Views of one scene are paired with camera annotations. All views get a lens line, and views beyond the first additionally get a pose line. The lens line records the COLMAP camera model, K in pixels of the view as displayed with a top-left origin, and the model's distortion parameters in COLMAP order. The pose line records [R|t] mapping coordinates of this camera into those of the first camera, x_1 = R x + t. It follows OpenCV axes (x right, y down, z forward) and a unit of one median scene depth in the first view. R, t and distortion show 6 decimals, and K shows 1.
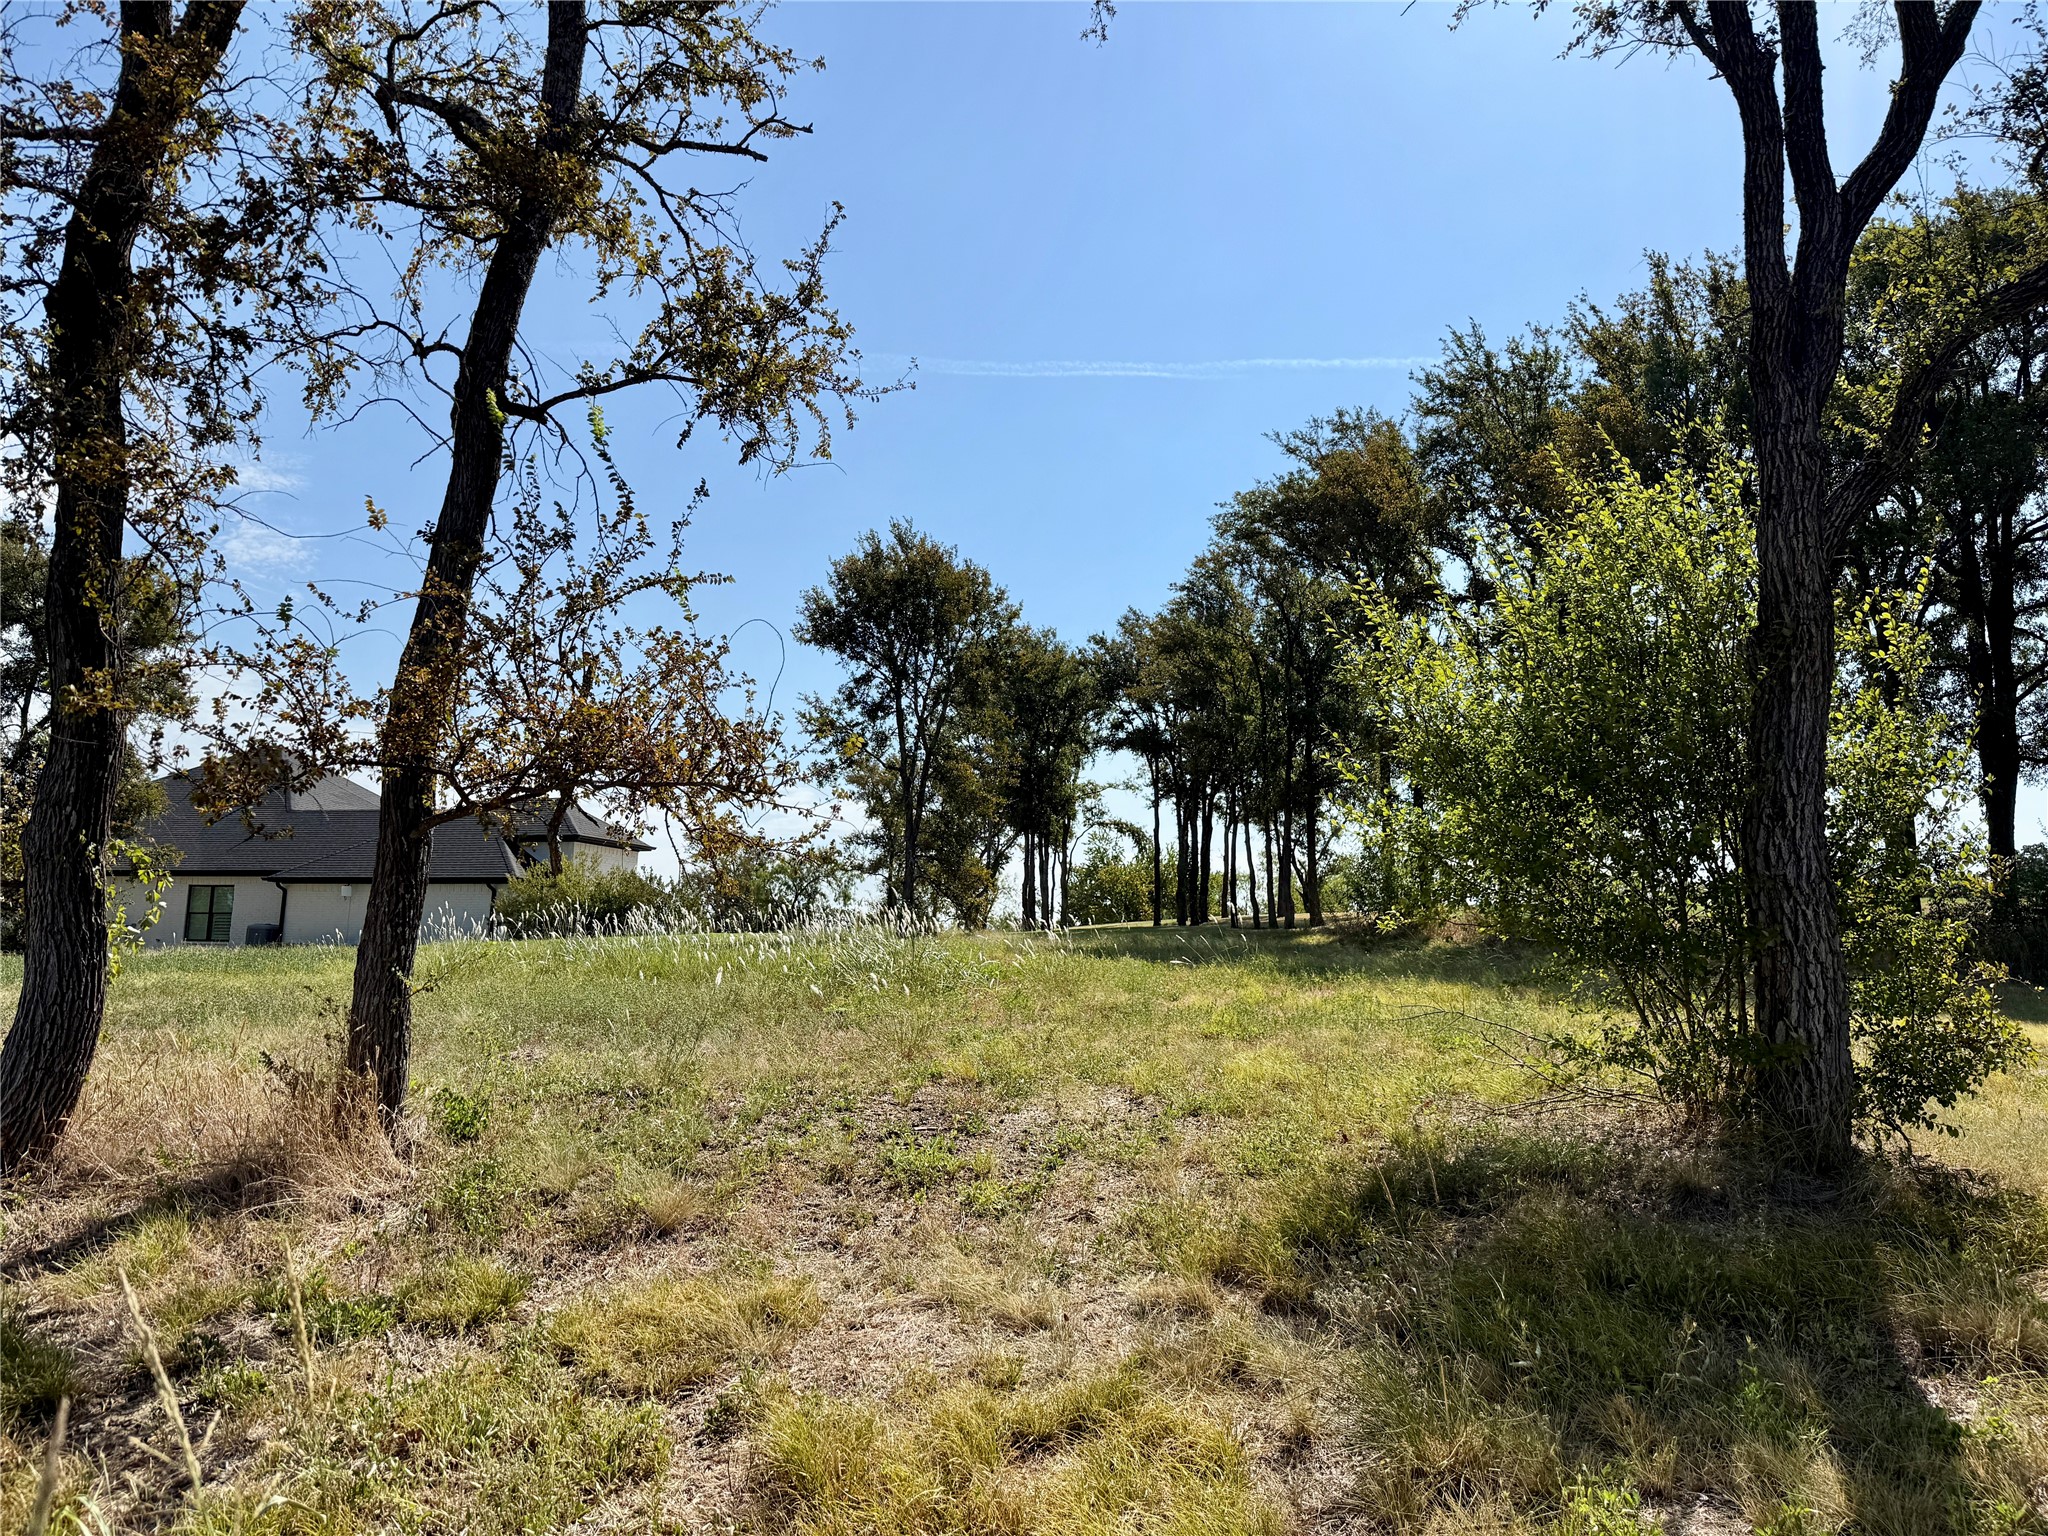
lens RADIAL K [[1428.2, 0, 1039.2], [0, 1428.2, 751.8], [0, 0, 1]] dist [0.037223, -0.056214]
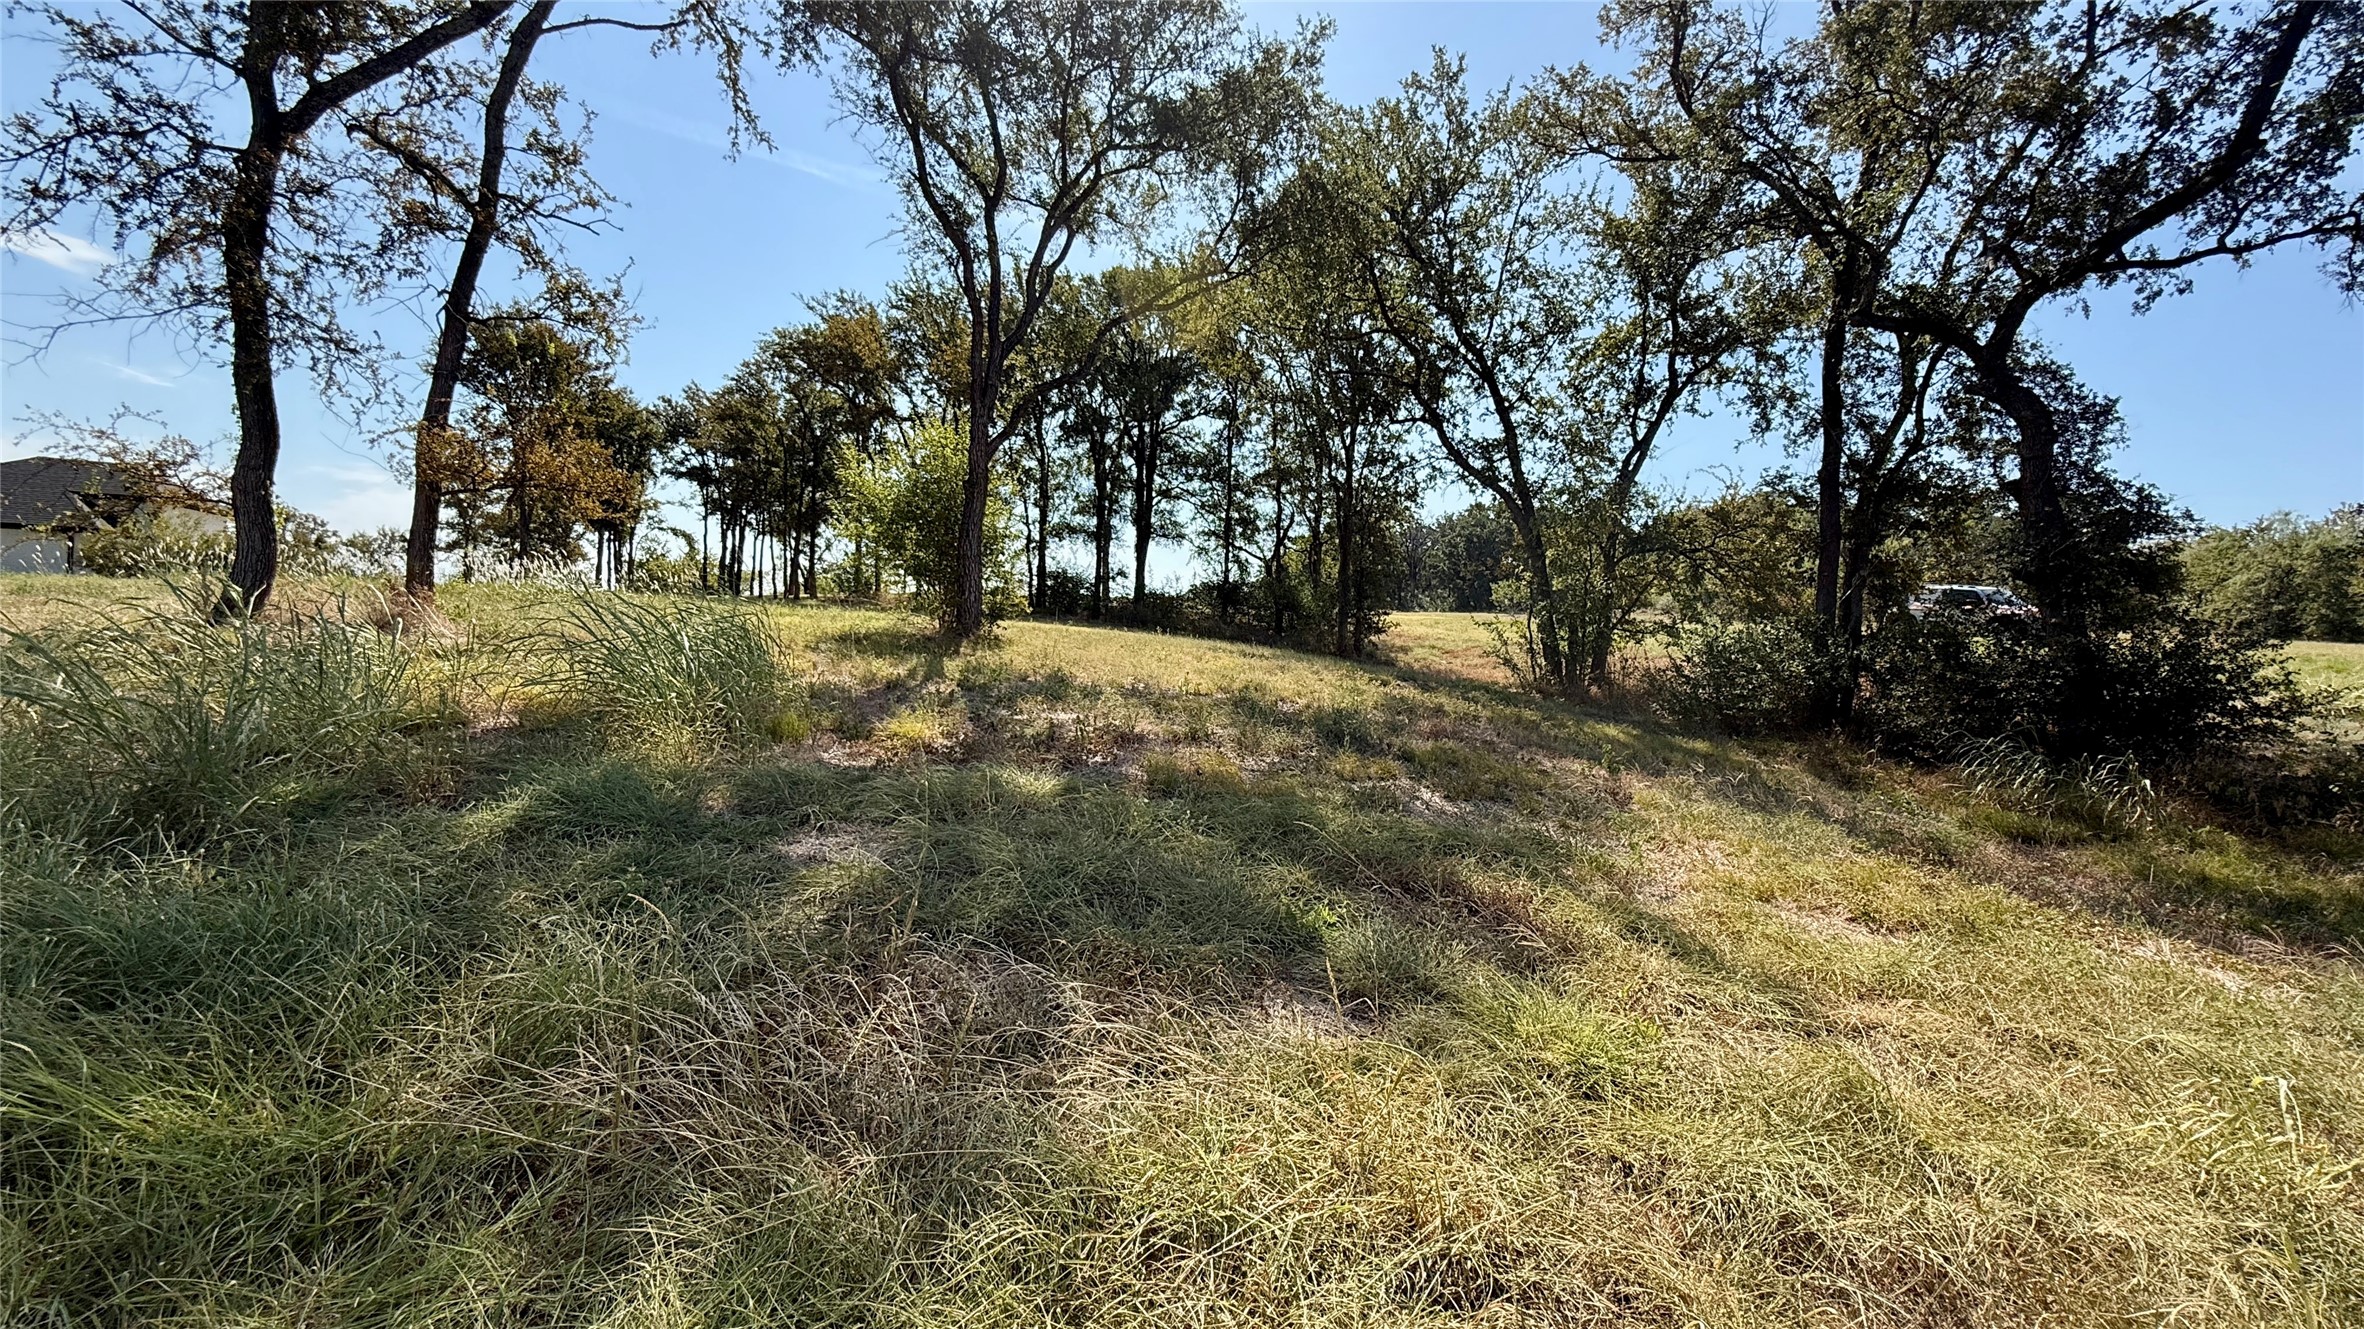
lens RADIAL K [[922.9, 0, 1159.5], [0, 922.9, 666.7], [0, 0, 1]] dist [0.000356, -0.000043]
pose [[0.852110, 0.007545, 0.523309, -0.025075], [-0.099755, 0.983906, 0.148247, -0.001784], [-0.513768, -0.178526, 0.839149, -0.123981]]
